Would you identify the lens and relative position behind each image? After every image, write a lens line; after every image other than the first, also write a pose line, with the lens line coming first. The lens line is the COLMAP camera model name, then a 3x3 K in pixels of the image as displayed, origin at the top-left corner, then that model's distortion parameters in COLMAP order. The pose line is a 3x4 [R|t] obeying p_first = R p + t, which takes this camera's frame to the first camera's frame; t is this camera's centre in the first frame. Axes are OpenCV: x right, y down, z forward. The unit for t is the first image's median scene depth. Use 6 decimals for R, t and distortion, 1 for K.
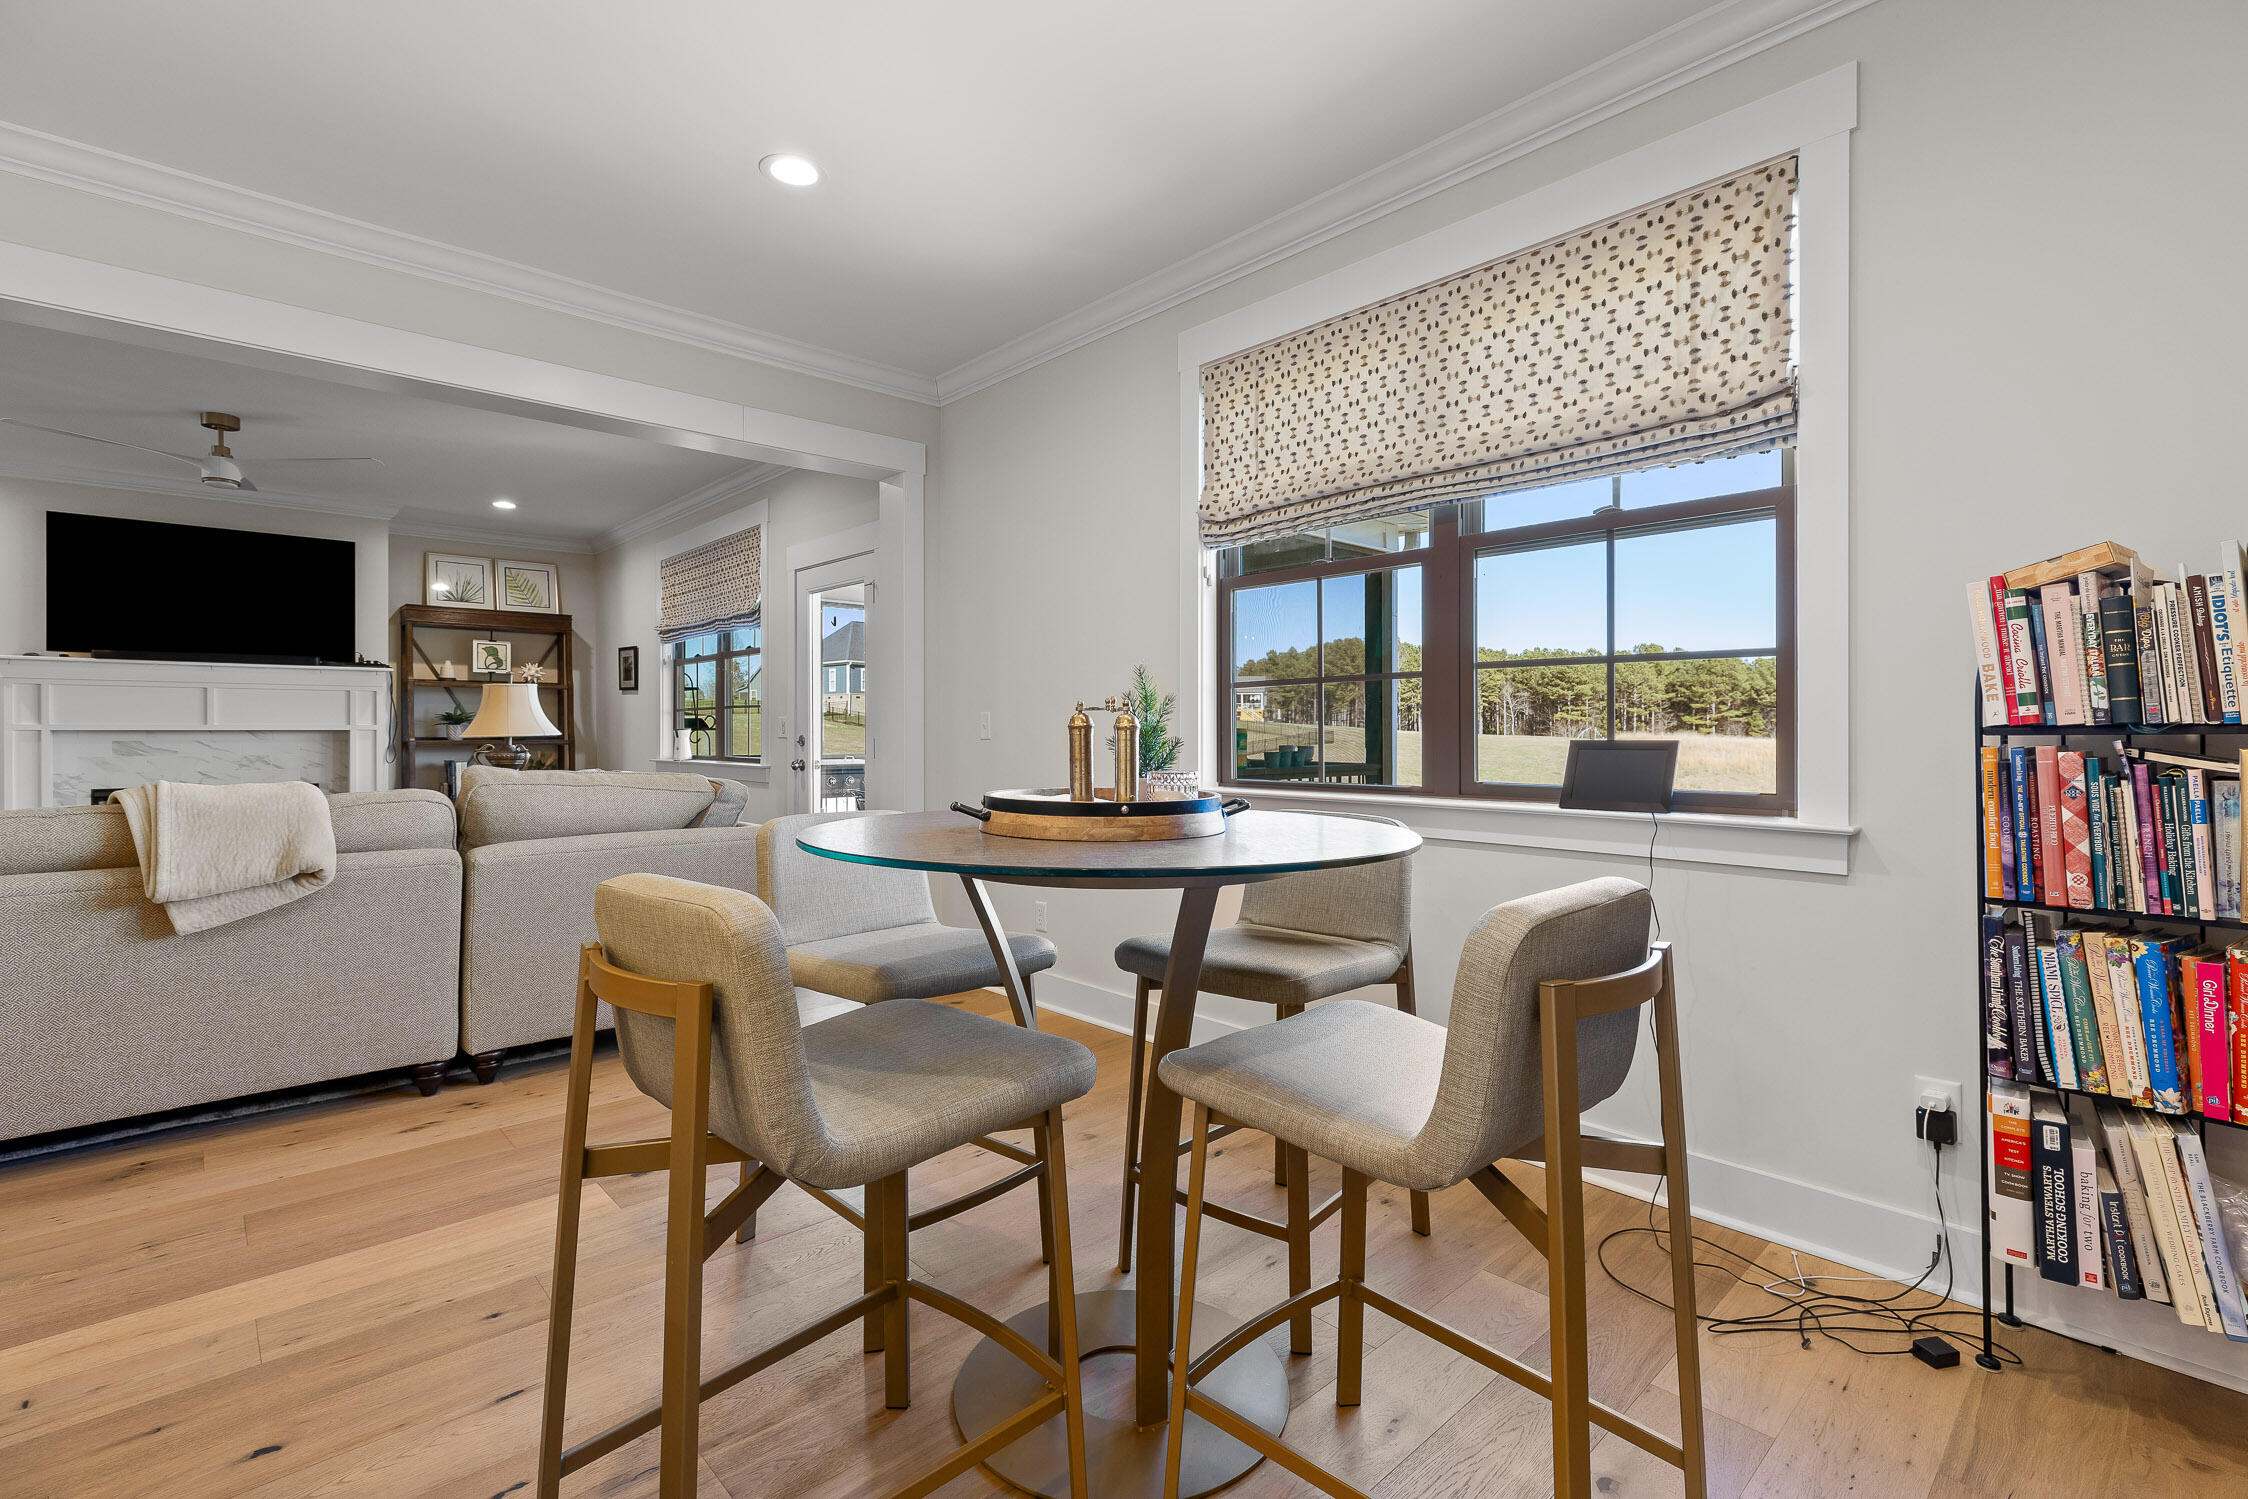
lens RADIAL K [[1014.7, 0, 1131.3], [0, 1014.7, 725.7], [0, 0, 1]] dist [0.000912, 0.000347]
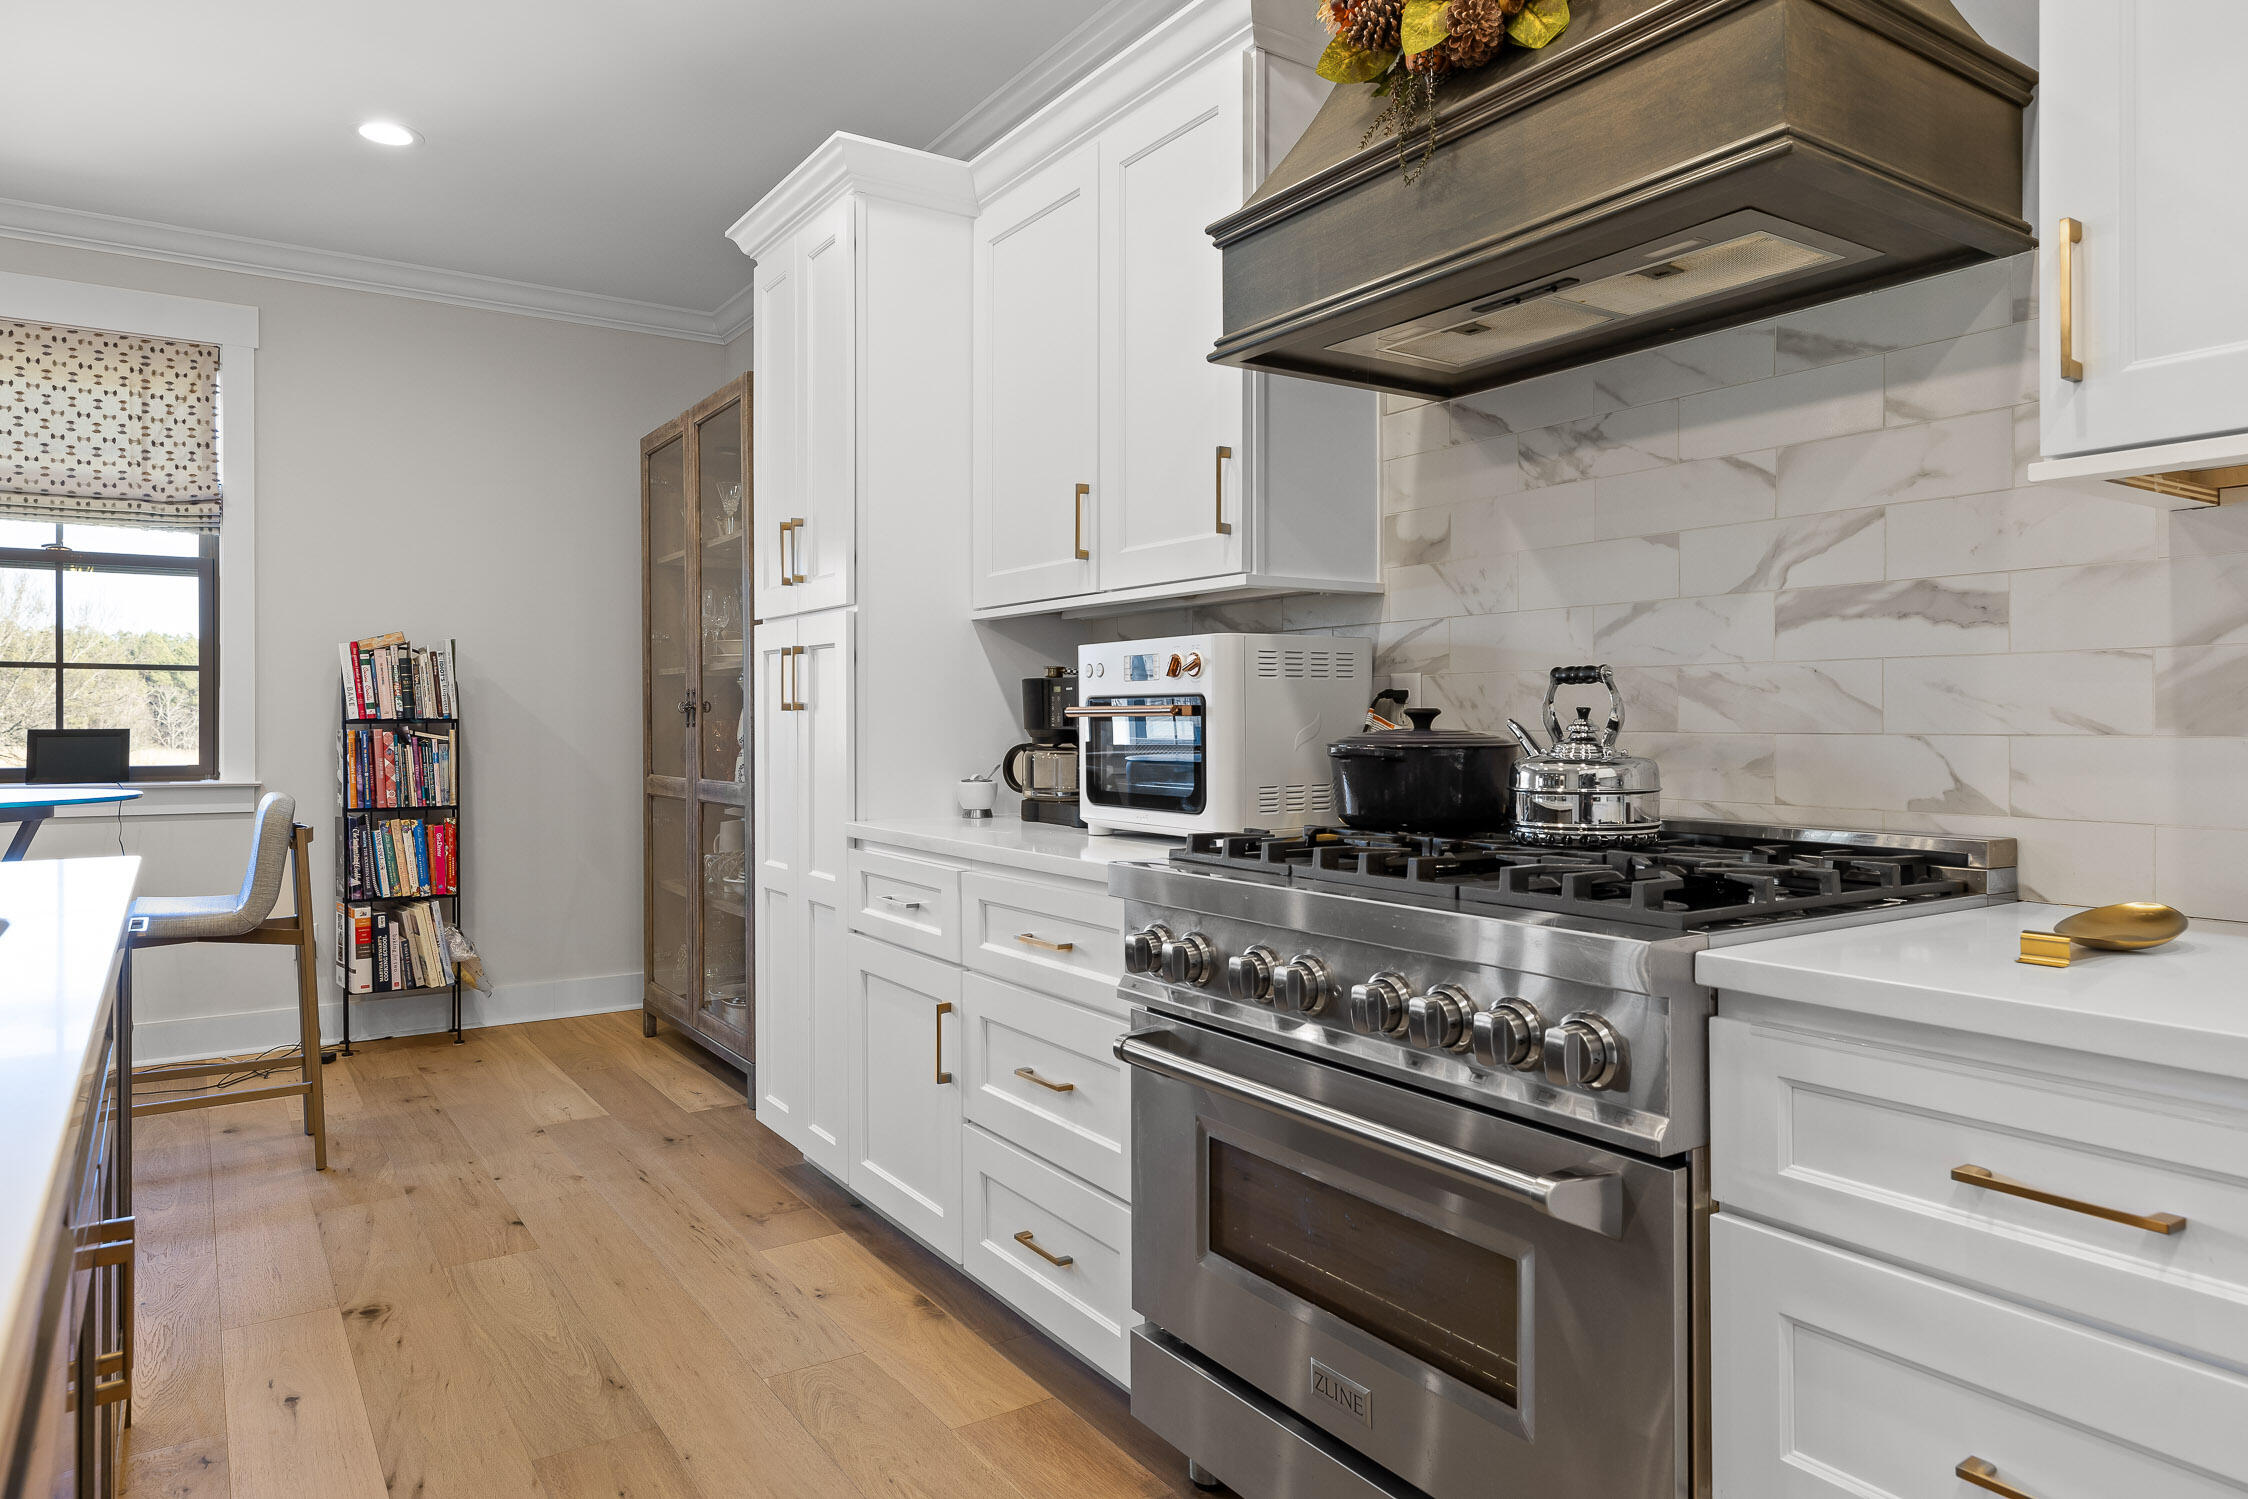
lens RADIAL K [[1396.0, 0, 1124.0], [0, 1396.0, 749.5], [0, 0, 1]] dist [0.006879, 0.001644]
pose [[0.173515, -0.021739, 0.984591, -1.487155], [-0.004476, 0.999729, 0.022863, -0.009371], [-0.984821, -0.008374, 0.173370, -0.887326]]
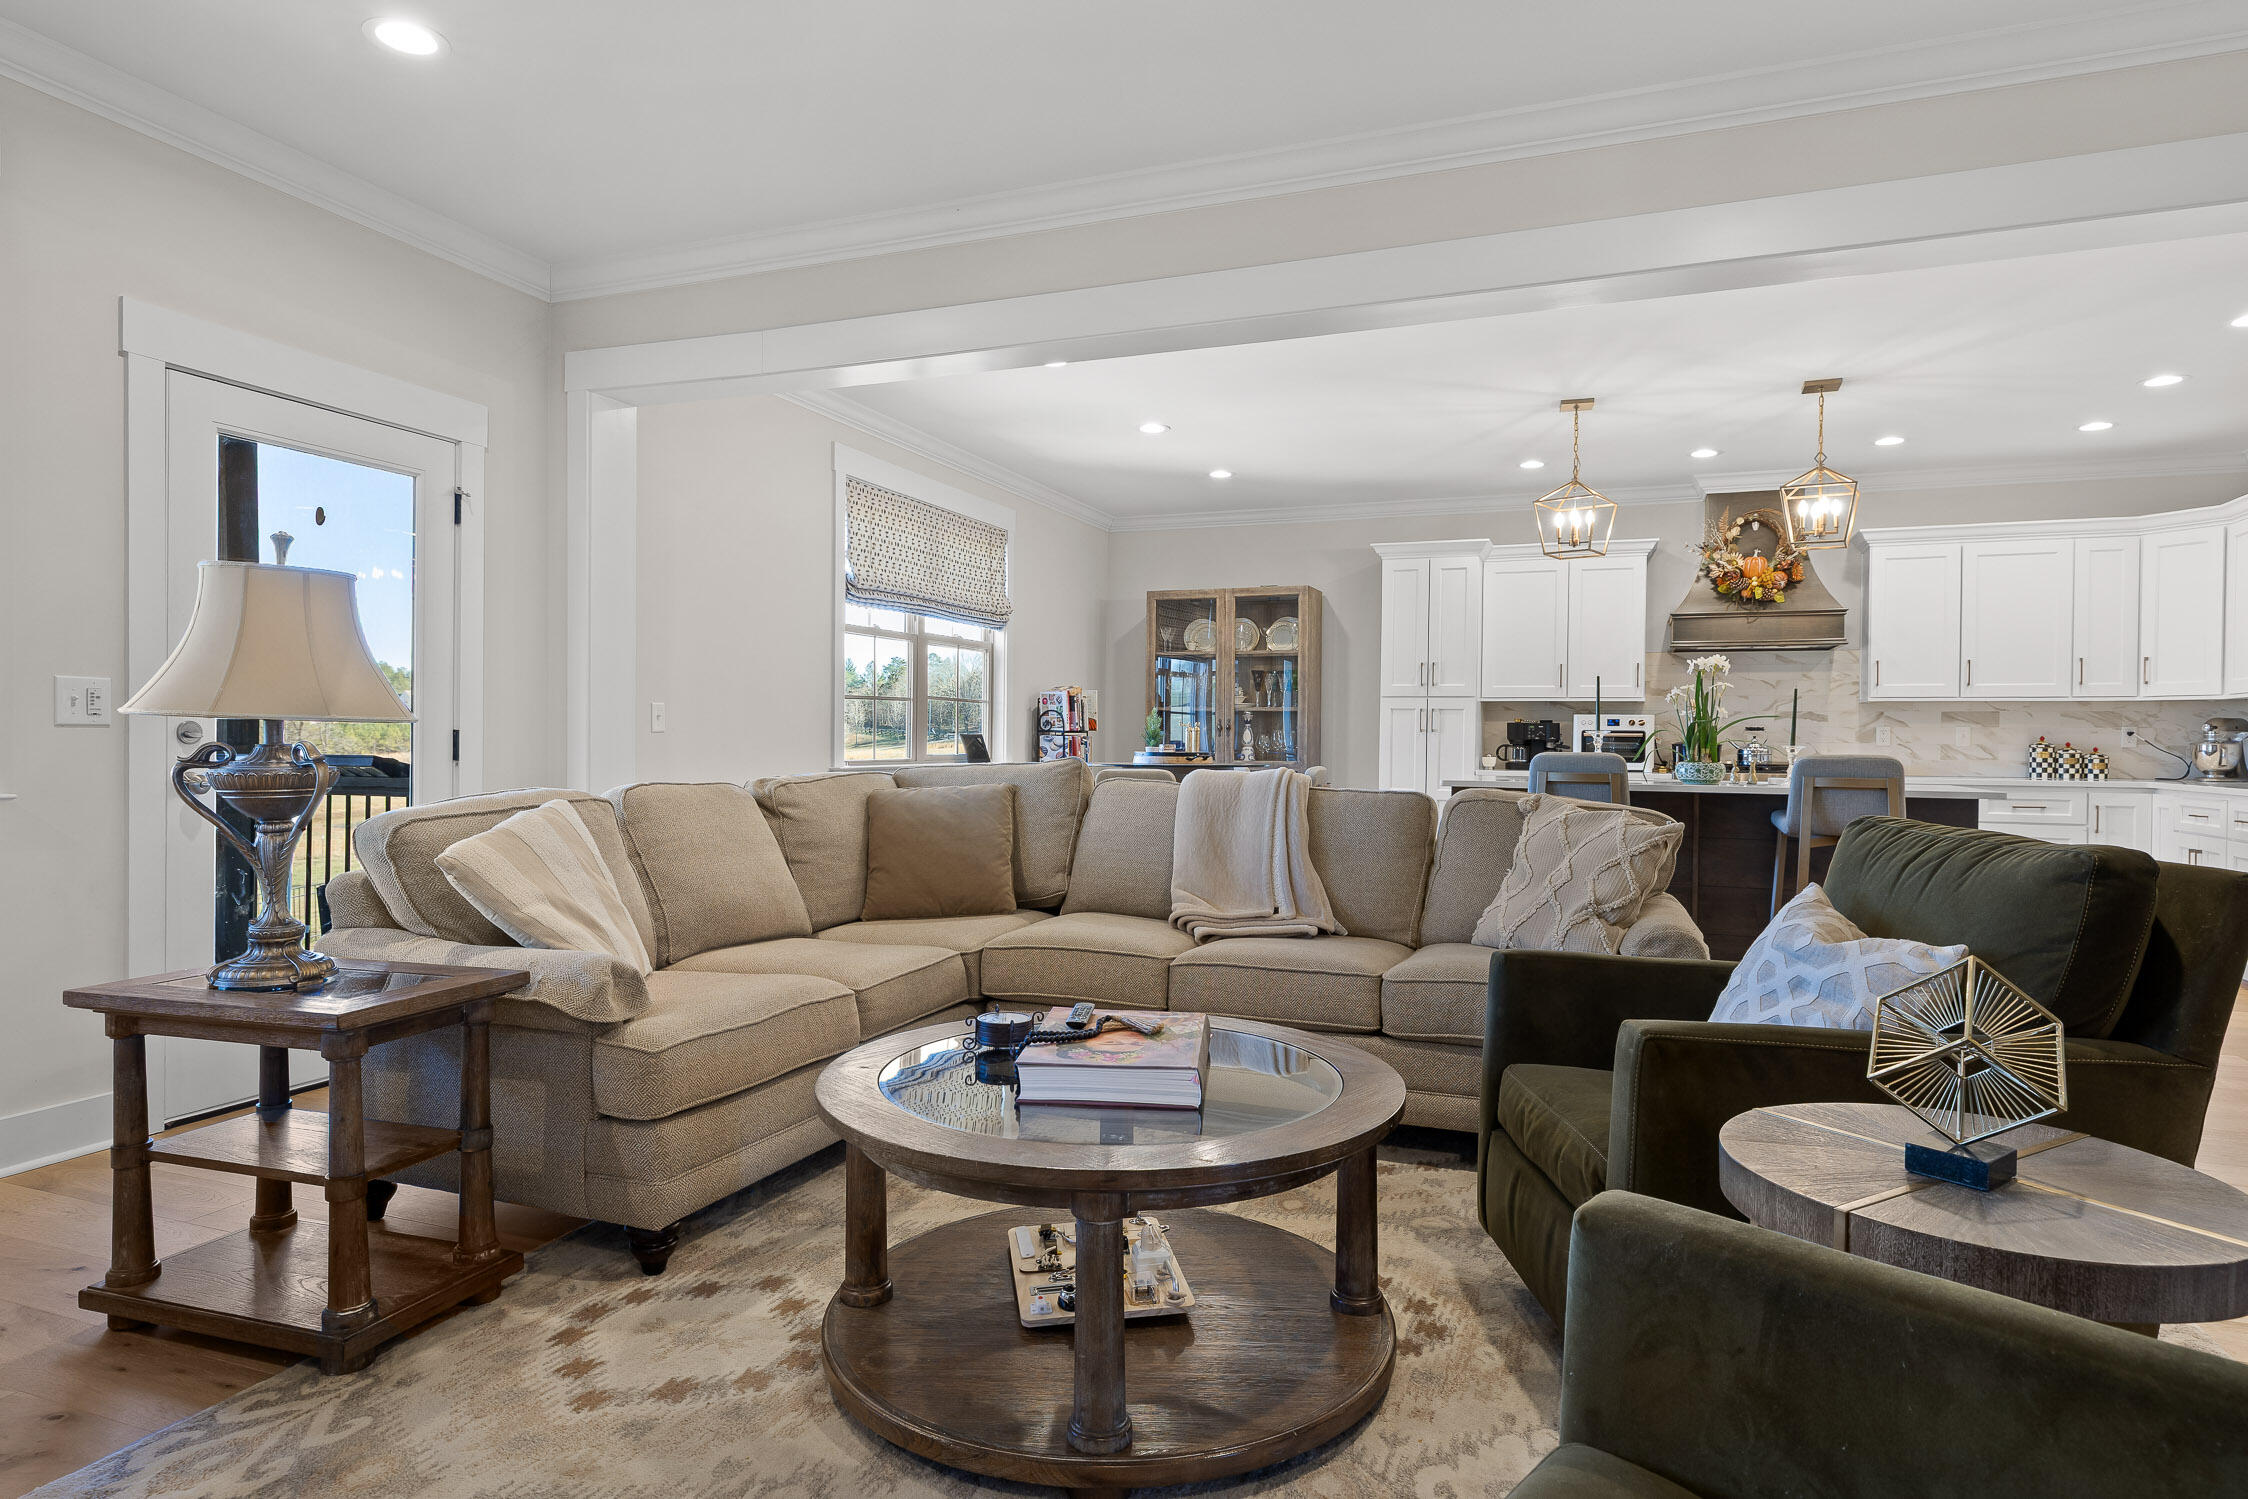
lens RADIAL K [[1275.6, 0, 1124.0], [0, 1275.6, 749.5], [0, 0, 1]] dist [0.009134, 0.000343]
pose [[-0.433141, -0.010762, 0.901262, -3.374127], [-0.016365, 0.999858, 0.004075, 0.043654], [-0.901178, -0.012984, -0.433255, 2.771695]]
